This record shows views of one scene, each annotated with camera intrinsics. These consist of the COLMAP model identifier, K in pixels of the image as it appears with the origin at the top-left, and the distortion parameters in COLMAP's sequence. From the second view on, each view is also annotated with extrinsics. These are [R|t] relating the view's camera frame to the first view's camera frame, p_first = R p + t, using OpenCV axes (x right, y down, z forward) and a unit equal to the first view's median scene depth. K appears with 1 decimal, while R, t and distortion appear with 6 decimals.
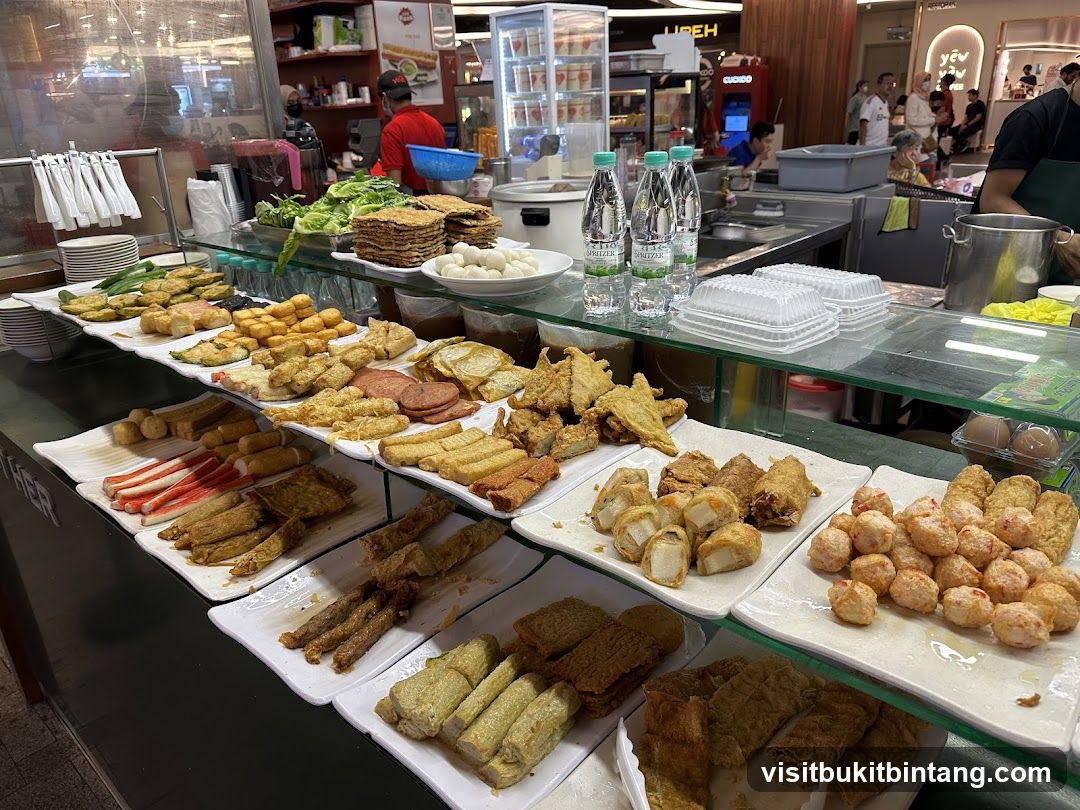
lens RADIAL K [[784.5, 0, 541.8], [0, 784.5, 387.1], [0, 0, 1]] dist [0.000633, 0.000957]
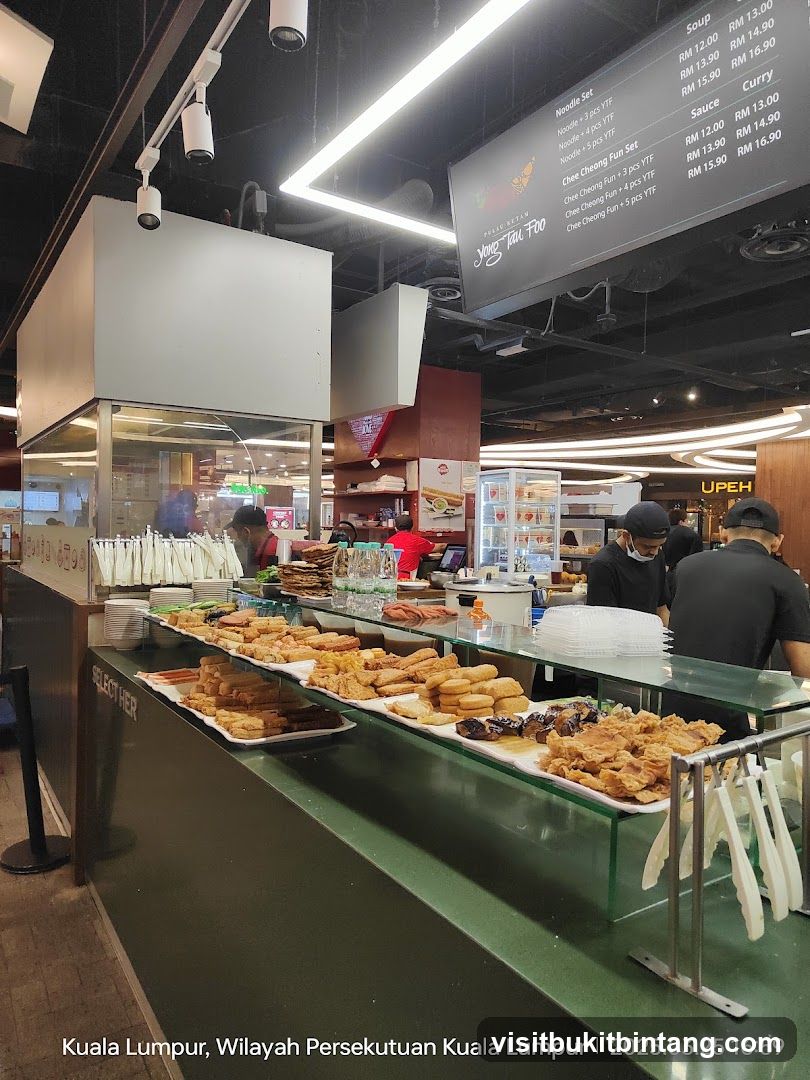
lens RADIAL K [[752.4, 0, 403.4], [0, 752.4, 524.1], [0, 0, 1]] dist [0.028130, -0.003285]
pose [[0.963809, 0.062594, -0.259141, 0.054916], [-0.149665, 0.931455, -0.331651, 0.029684], [0.220619, 0.358432, 0.907113, -0.083312]]
